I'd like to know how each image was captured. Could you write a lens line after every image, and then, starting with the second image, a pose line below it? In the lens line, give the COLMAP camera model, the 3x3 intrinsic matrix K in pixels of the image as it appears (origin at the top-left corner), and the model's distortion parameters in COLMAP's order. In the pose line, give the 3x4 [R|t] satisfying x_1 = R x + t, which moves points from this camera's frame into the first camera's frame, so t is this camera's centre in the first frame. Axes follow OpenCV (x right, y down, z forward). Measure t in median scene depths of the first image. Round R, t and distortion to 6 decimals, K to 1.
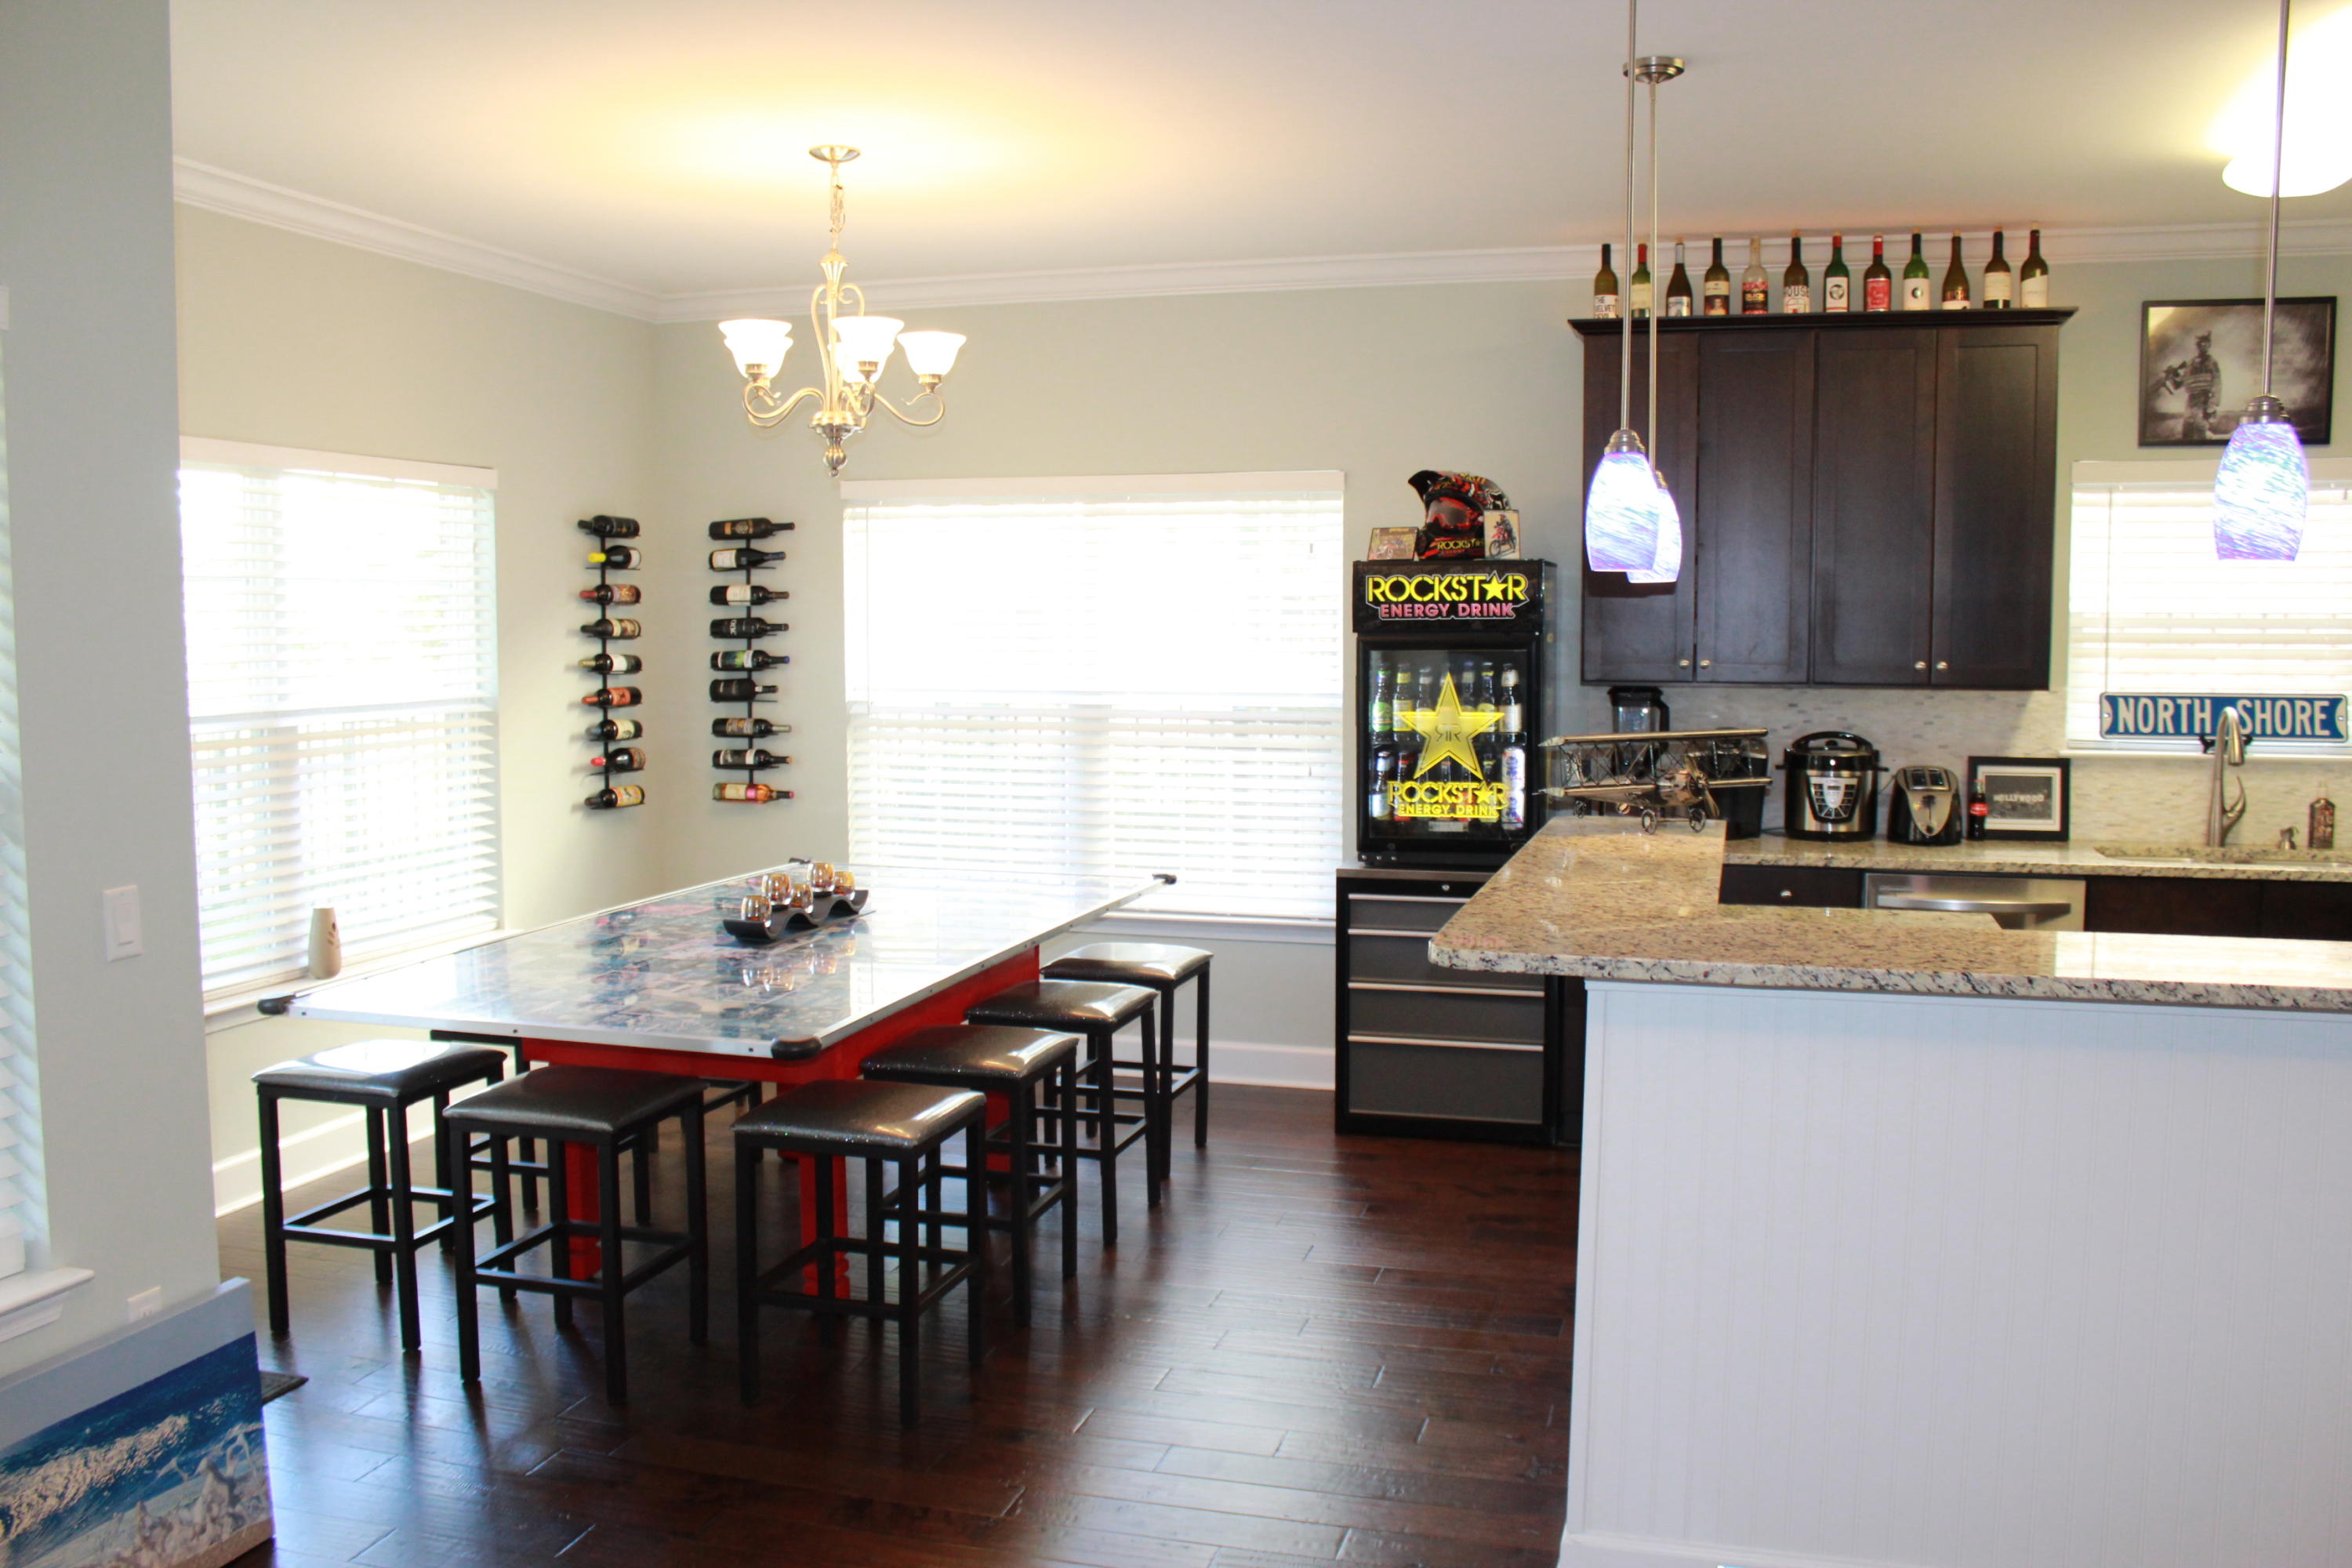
lens RADIAL K [[1969.1, 0, 1182.1], [0, 1969.1, 797.8], [0, 0, 1]] dist [-0.164911, 0.144429]
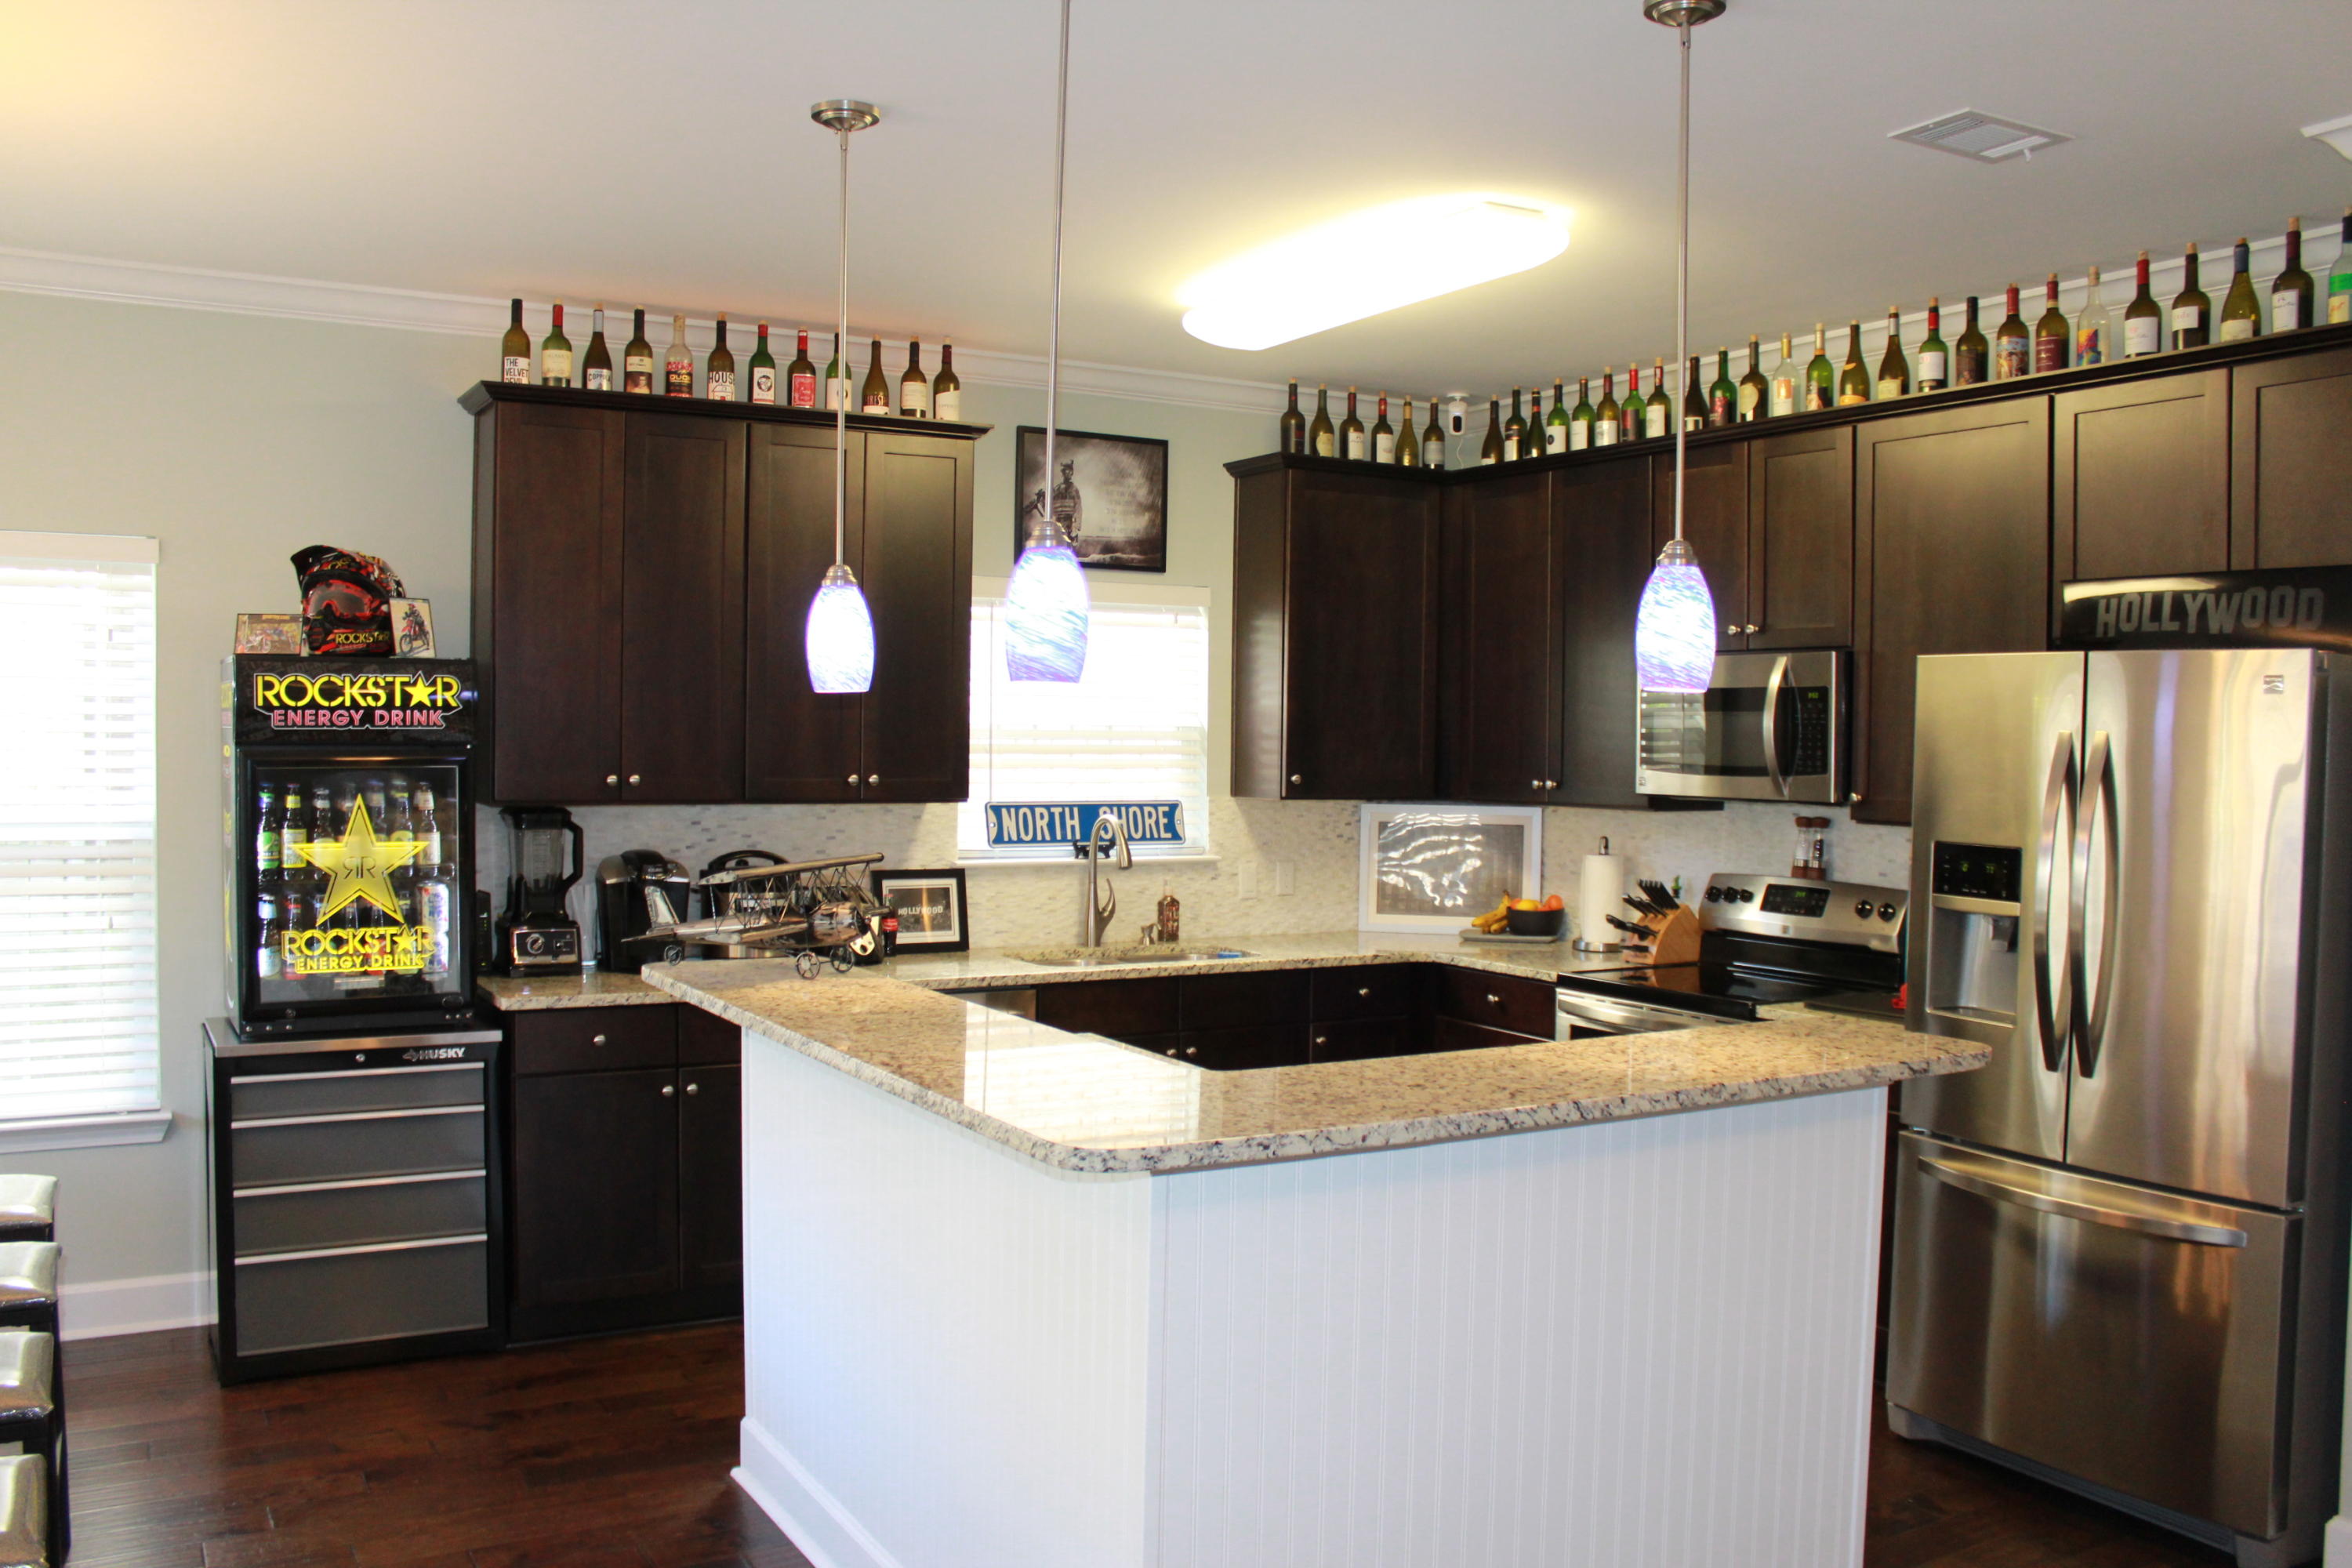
lens RADIAL K [[1969.1, 0, 1182.1], [0, 1969.1, 797.8], [0, 0, 1]] dist [-0.164911, 0.144429]
pose [[0.692850, -0.013163, 0.720962, -0.203610], [0.051795, 0.998159, -0.031552, -0.019450], [-0.719219, 0.059203, 0.692256, 0.201226]]
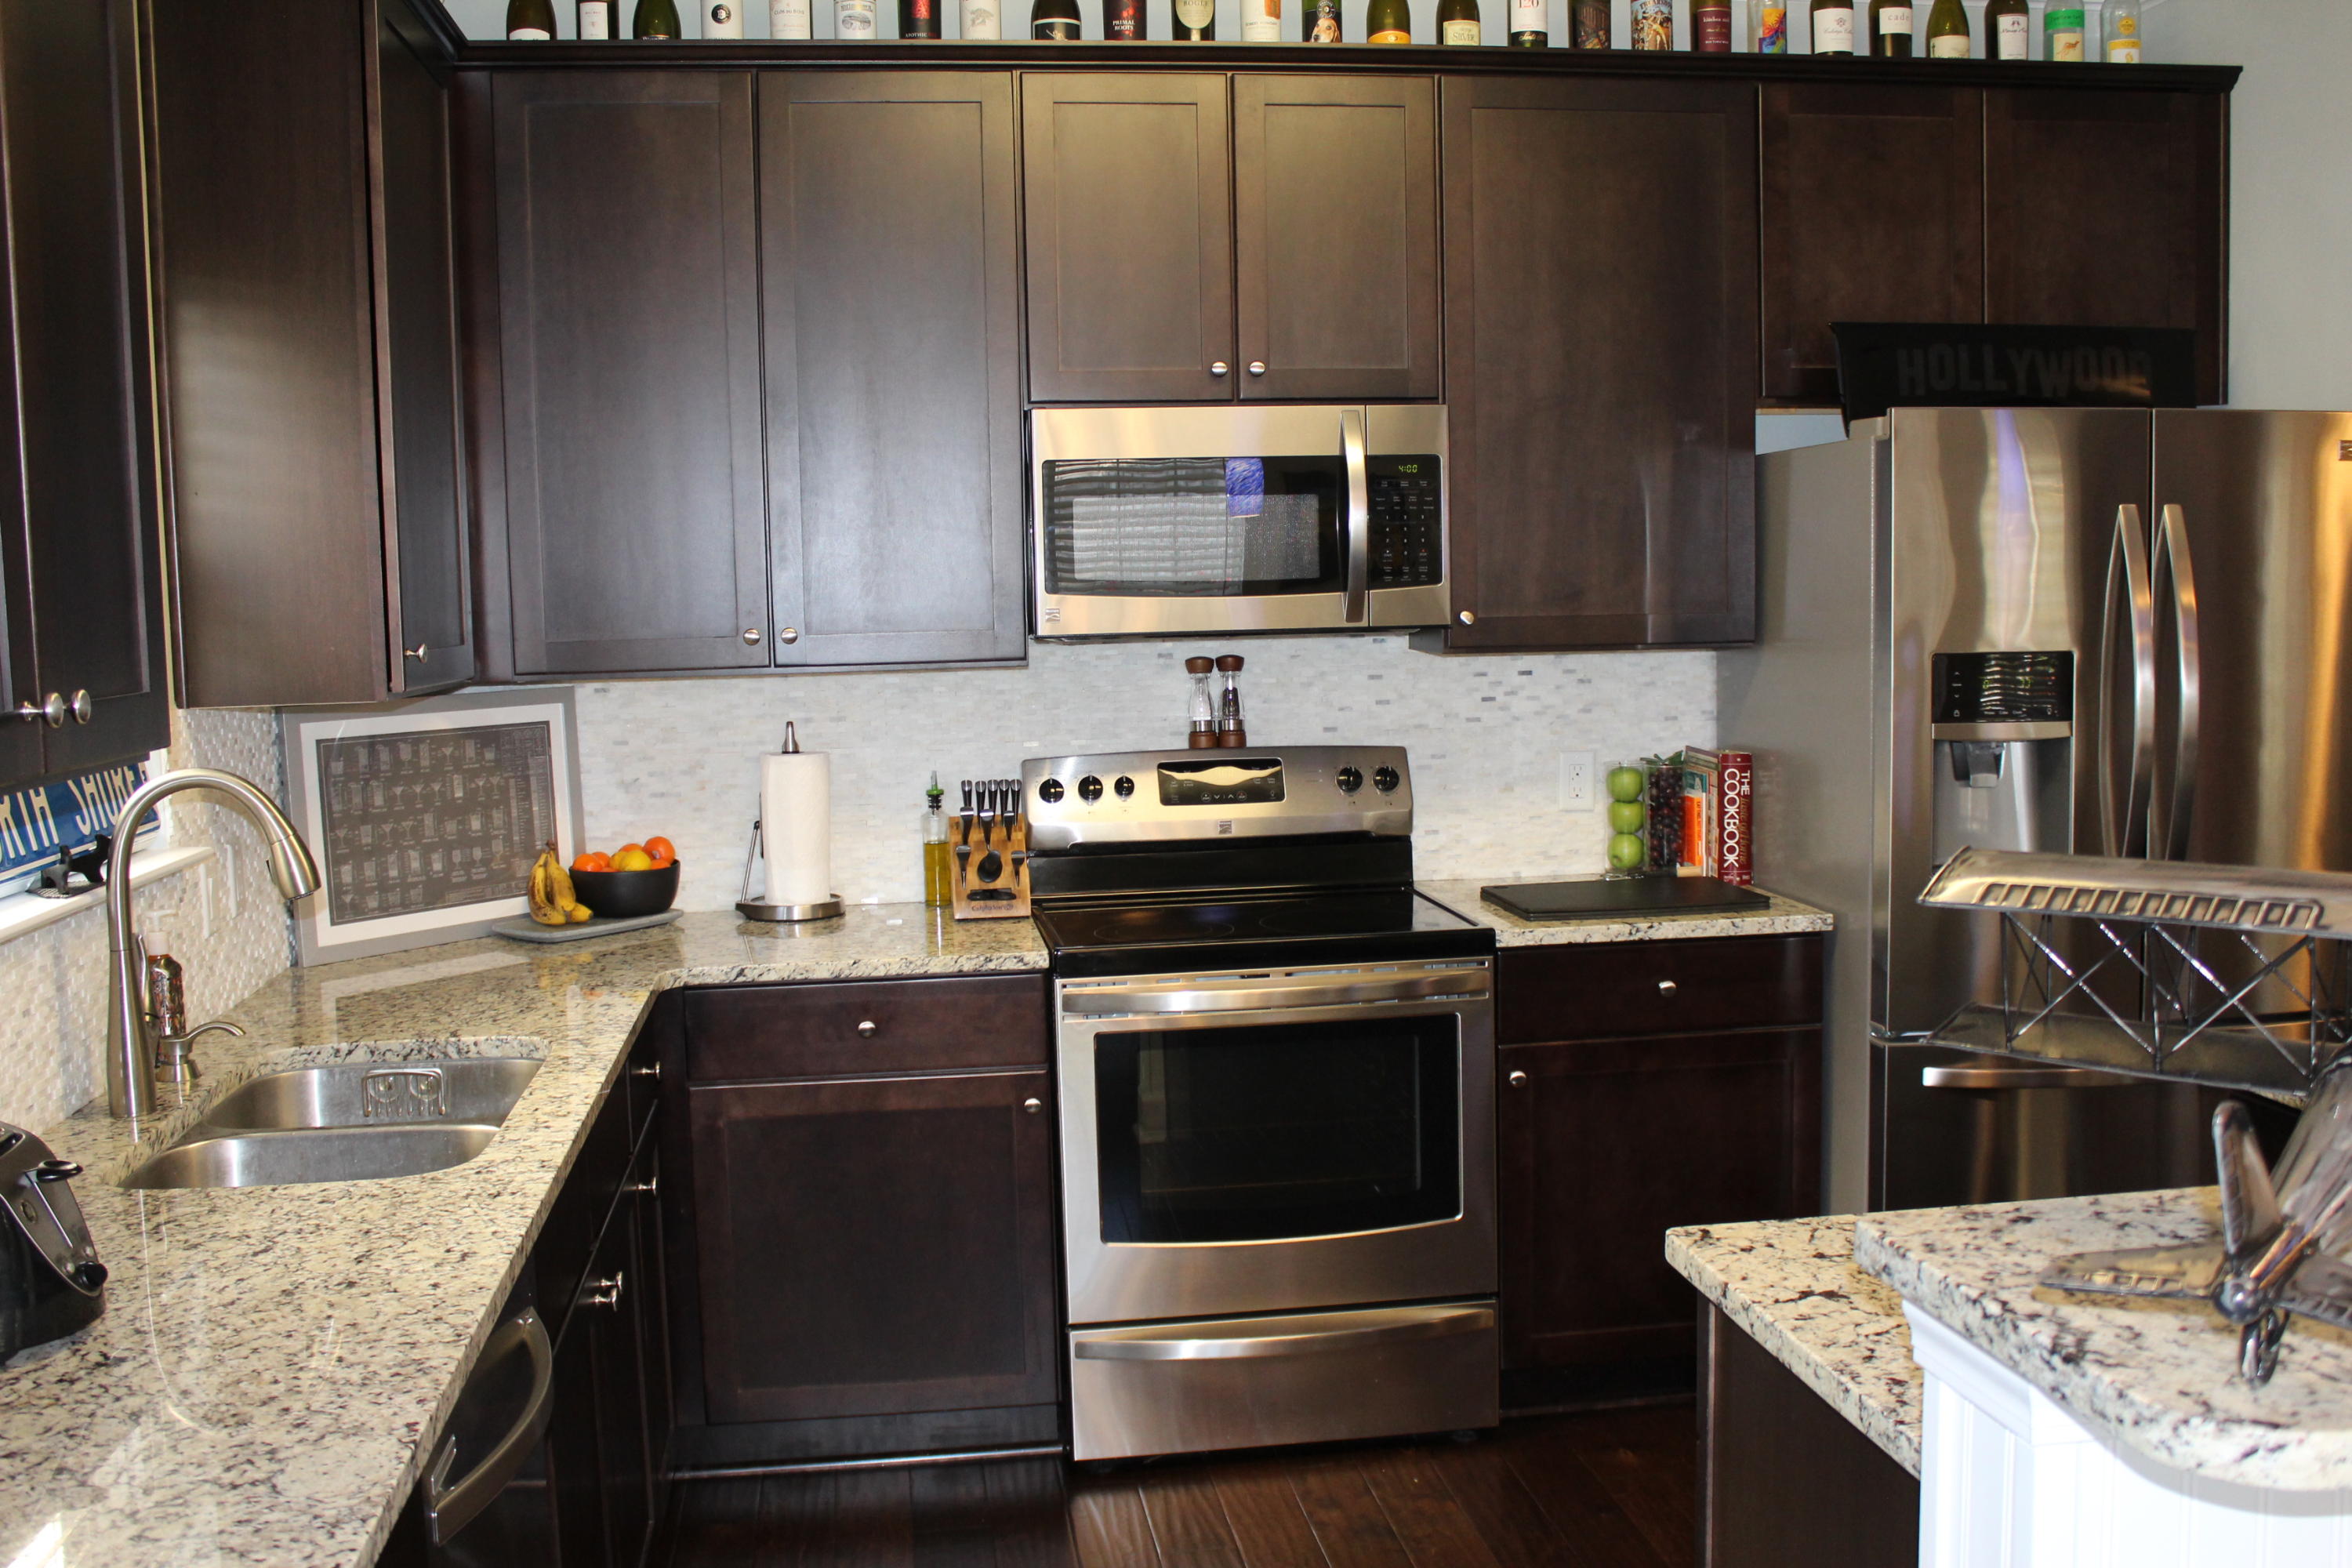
lens RADIAL K [[2205.1, 0, 1176.0], [0, 2205.1, 784.0], [0, 0, 1]] dist [-0.143436, 0.140679]
pose [[-0.411489, -0.073185, 0.908472, 0.041709], [0.106958, 0.986006, 0.127877, -0.077751], [-0.905117, 0.149788, -0.397903, 0.956635]]
